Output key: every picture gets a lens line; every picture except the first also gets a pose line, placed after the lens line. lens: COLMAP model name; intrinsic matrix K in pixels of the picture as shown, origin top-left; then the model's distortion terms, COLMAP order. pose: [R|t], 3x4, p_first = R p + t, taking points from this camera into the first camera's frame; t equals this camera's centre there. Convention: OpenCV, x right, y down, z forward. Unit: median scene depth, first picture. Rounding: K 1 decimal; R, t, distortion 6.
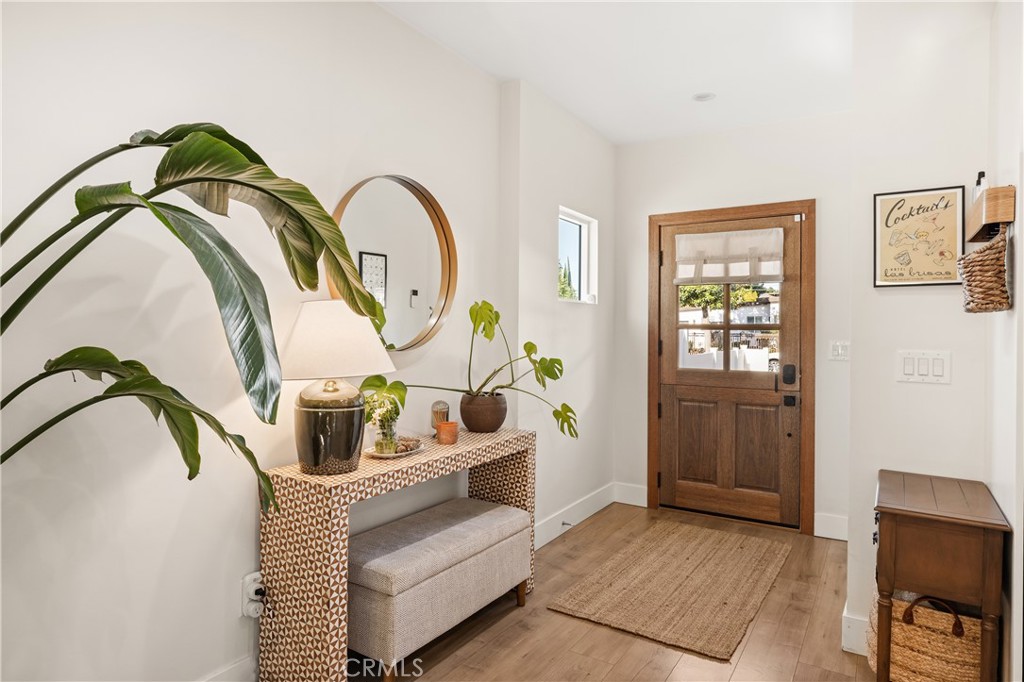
lens RADIAL K [[608.2, 0, 514.8], [0, 608.2, 321.4], [0, 0, 1]] dist [-0.001634, 0.000005]
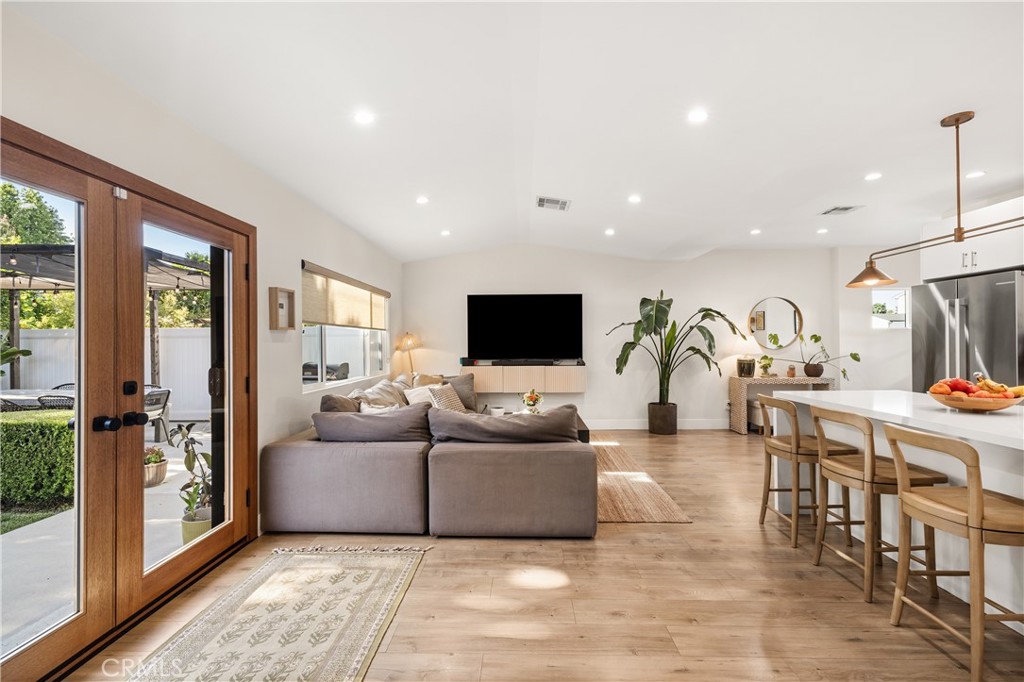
lens RADIAL K [[415.3, 0, 512.0], [0, 415.3, 341.0], [0, 0, 1]] dist [0.002513, 0.000251]
pose [[0.506479, -0.018856, -0.862046, 1.118412], [0.021017, 0.999734, -0.009519, -0.005974], [0.861996, -0.013297, 0.506740, -1.506330]]
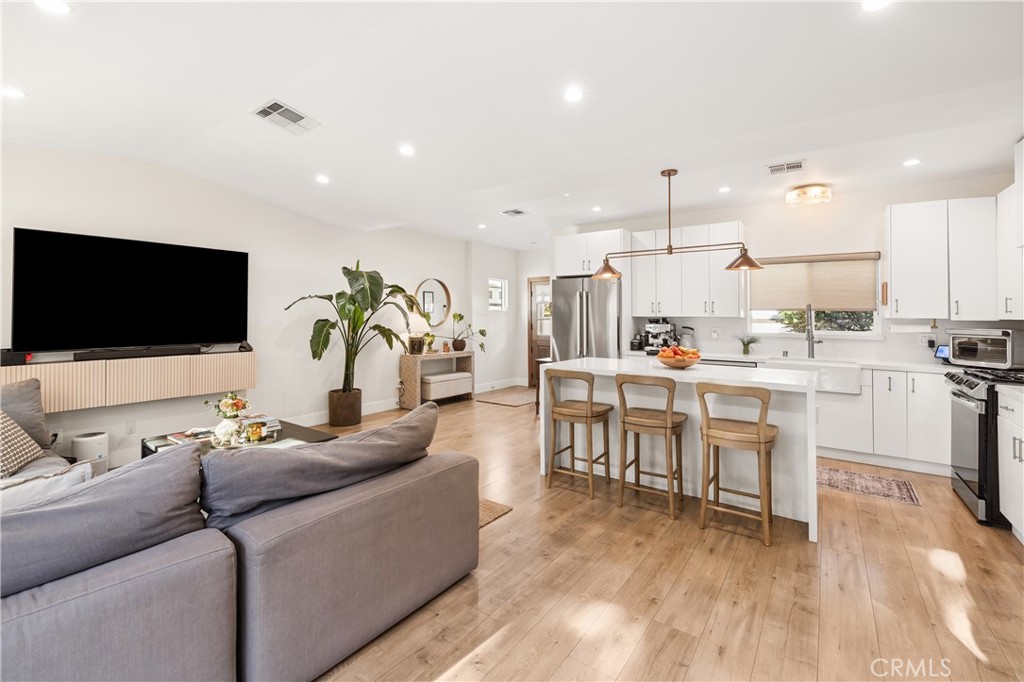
lens RADIAL K [[439.1, 0, 491.0], [0, 439.1, 316.4], [0, 0, 1]] dist [0.017251, 0.000129]
pose [[0.995089, -0.010177, -0.098457, 0.435202], [0.010566, 0.999938, 0.003431, -0.020618], [0.098416, -0.004454, 0.995135, -1.670457]]
